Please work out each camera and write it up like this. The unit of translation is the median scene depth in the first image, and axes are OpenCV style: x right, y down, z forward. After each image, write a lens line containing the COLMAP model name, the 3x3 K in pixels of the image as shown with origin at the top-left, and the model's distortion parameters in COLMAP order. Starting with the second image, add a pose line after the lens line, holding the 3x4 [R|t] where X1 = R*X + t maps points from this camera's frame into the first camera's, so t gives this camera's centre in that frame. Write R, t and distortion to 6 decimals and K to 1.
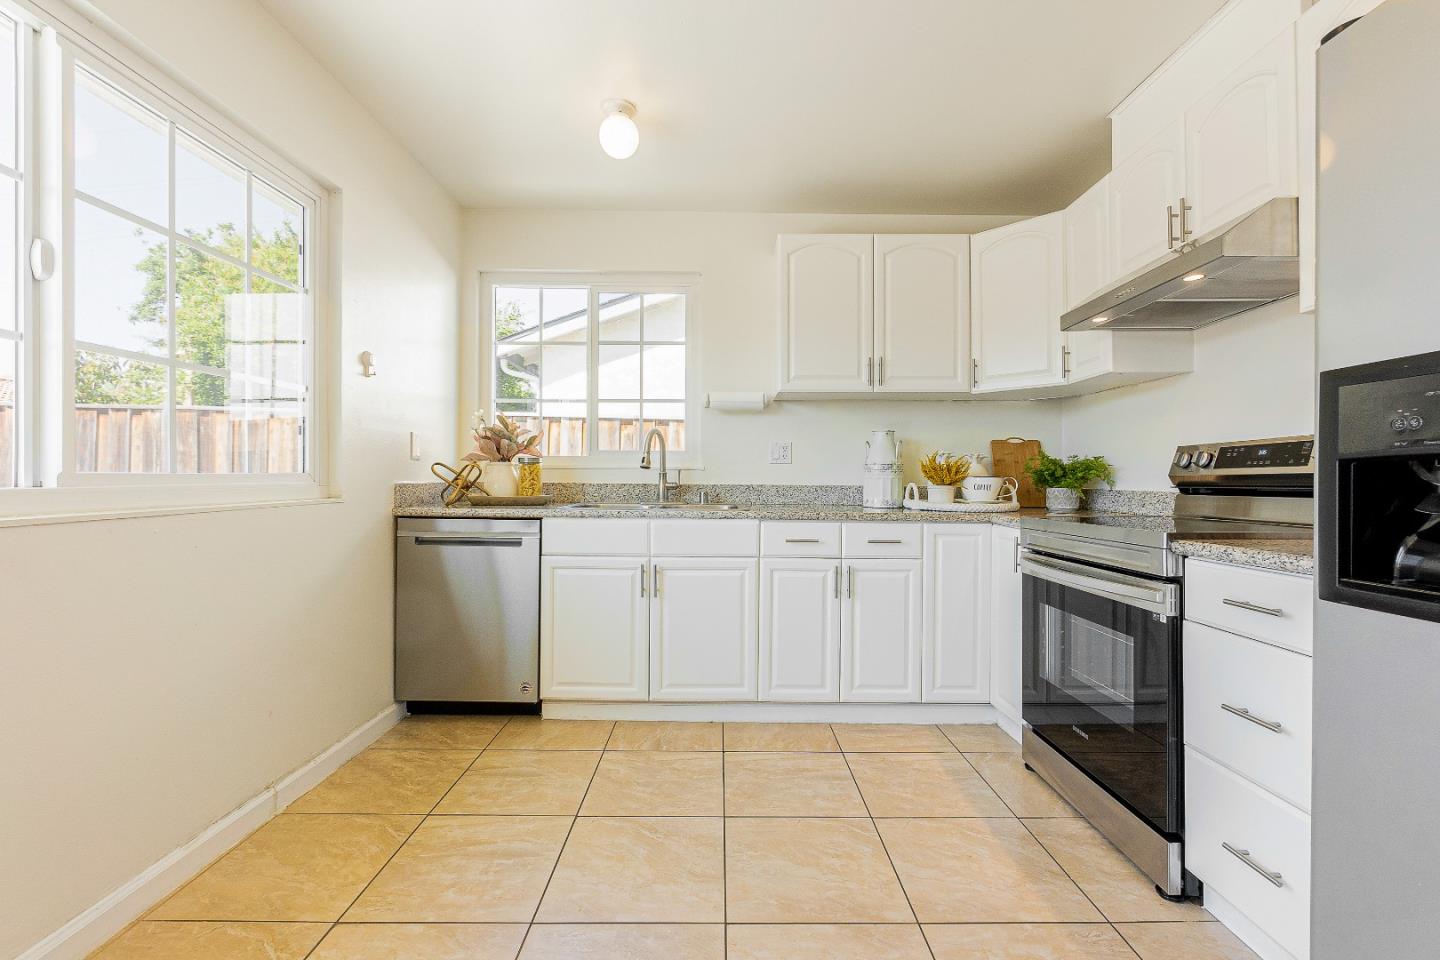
lens RADIAL K [[618.2, 0, 726.4], [0, 618.2, 477.1], [0, 0, 1]] dist [-0.004572, 0.000793]
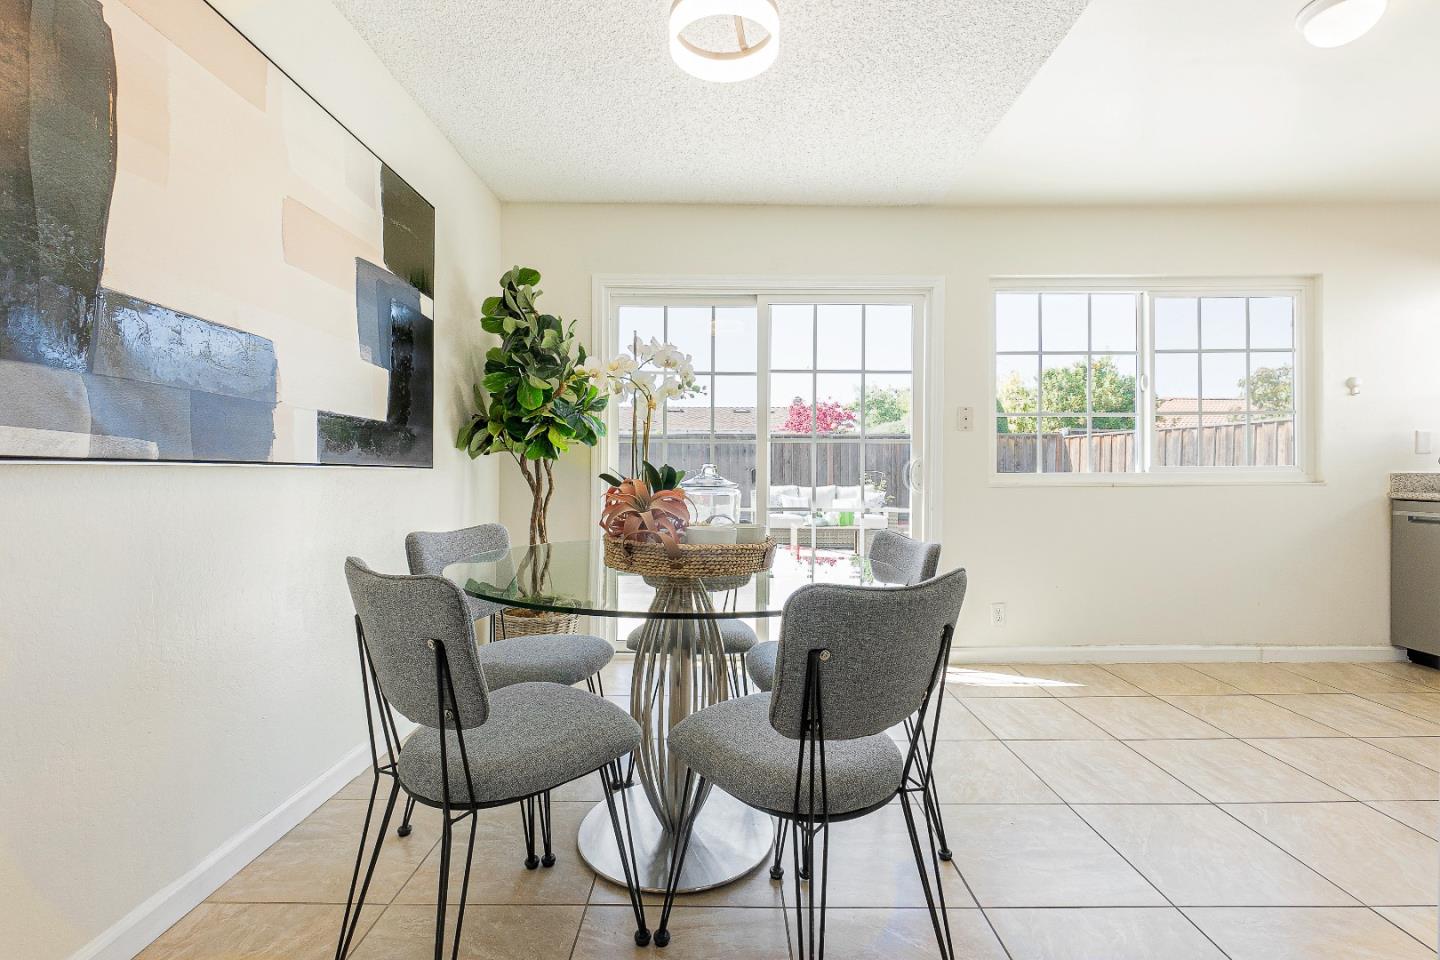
lens RADIAL K [[618.2, 0, 726.4], [0, 618.2, 477.1], [0, 0, 1]] dist [-0.004572, 0.000793]
pose [[-0.000386, -0.001895, -0.999998, 0.732699], [0.001587, 0.999997, -0.001895, 0.018665], [0.999999, -0.001588, -0.000383, -0.369645]]
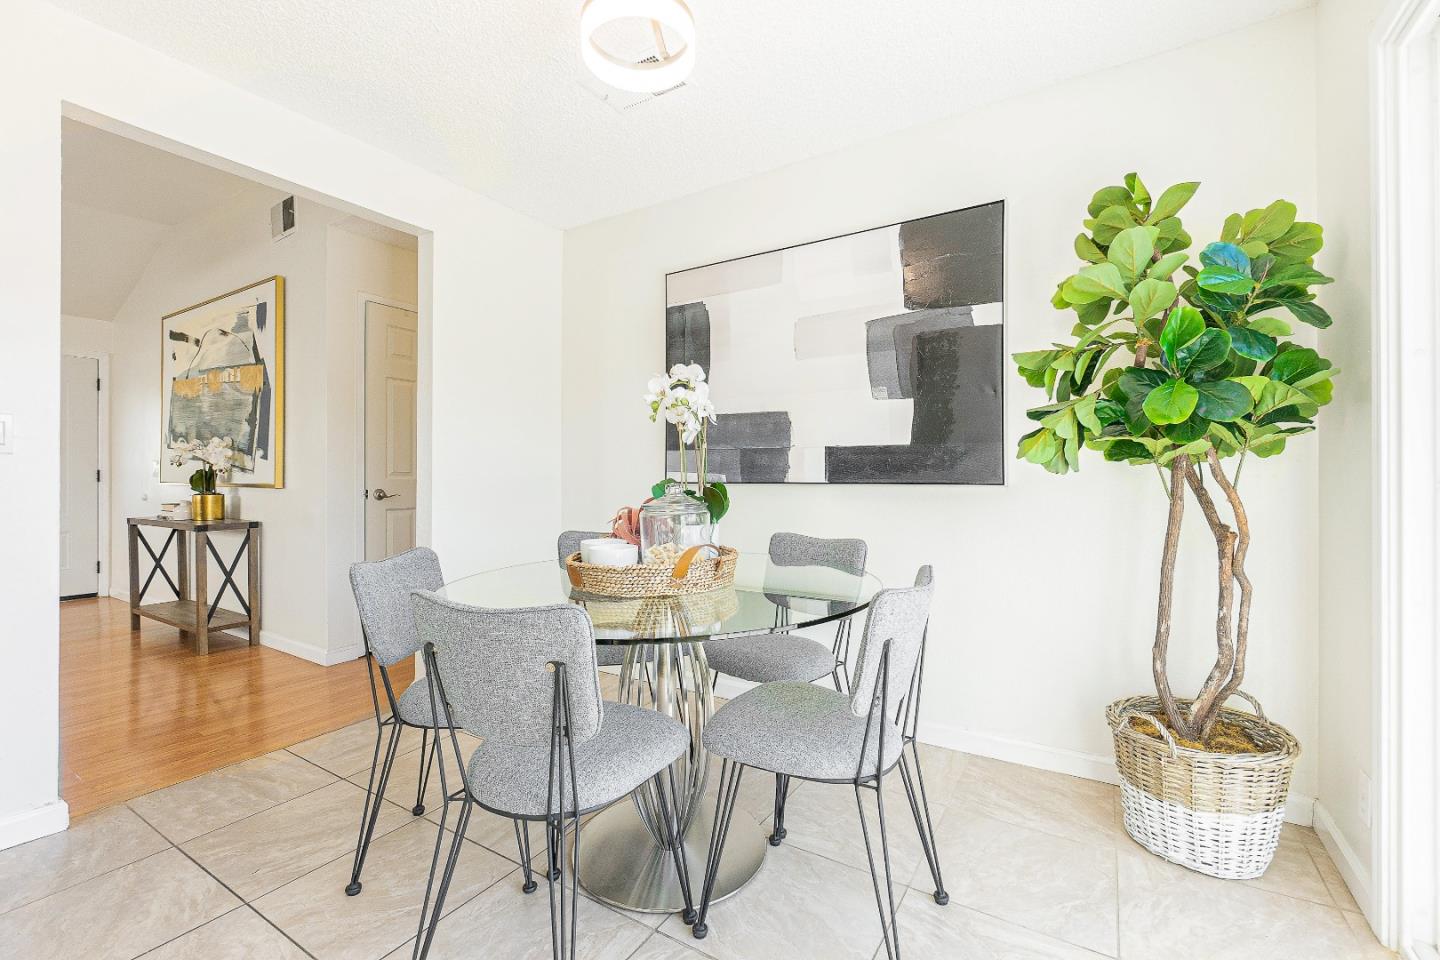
lens RADIAL K [[622.4, 0, 727.3], [0, 622.4, 478.0], [0, 0, 1]] dist [-0.001567, 0.000103]
pose [[-0.844652, -0.002364, 0.535311, -0.345317], [-0.005382, 0.999977, -0.004077, -0.000140], [-0.535289, -0.006325, -0.844645, 0.120035]]
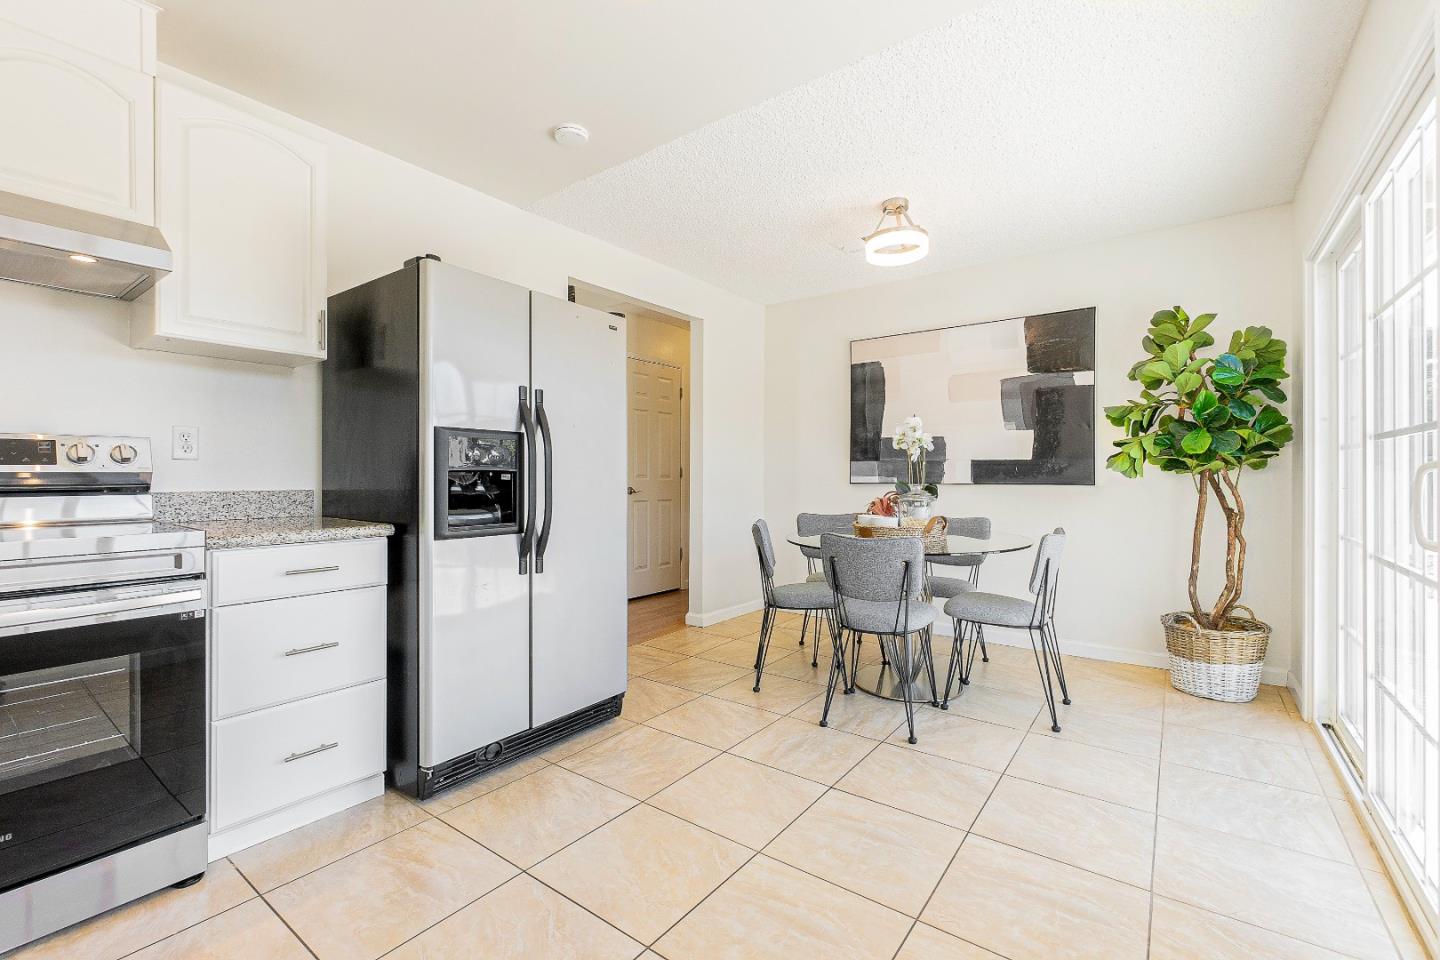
lens RADIAL K [[618.2, 0, 726.4], [0, 618.2, 477.1], [0, 0, 1]] dist [-0.004572, 0.000793]
pose [[-0.800753, -0.004238, 0.598980, -0.372318], [-0.008122, 0.999960, -0.003782, -0.002943], [-0.598940, -0.007894, -0.800755, 0.772847]]
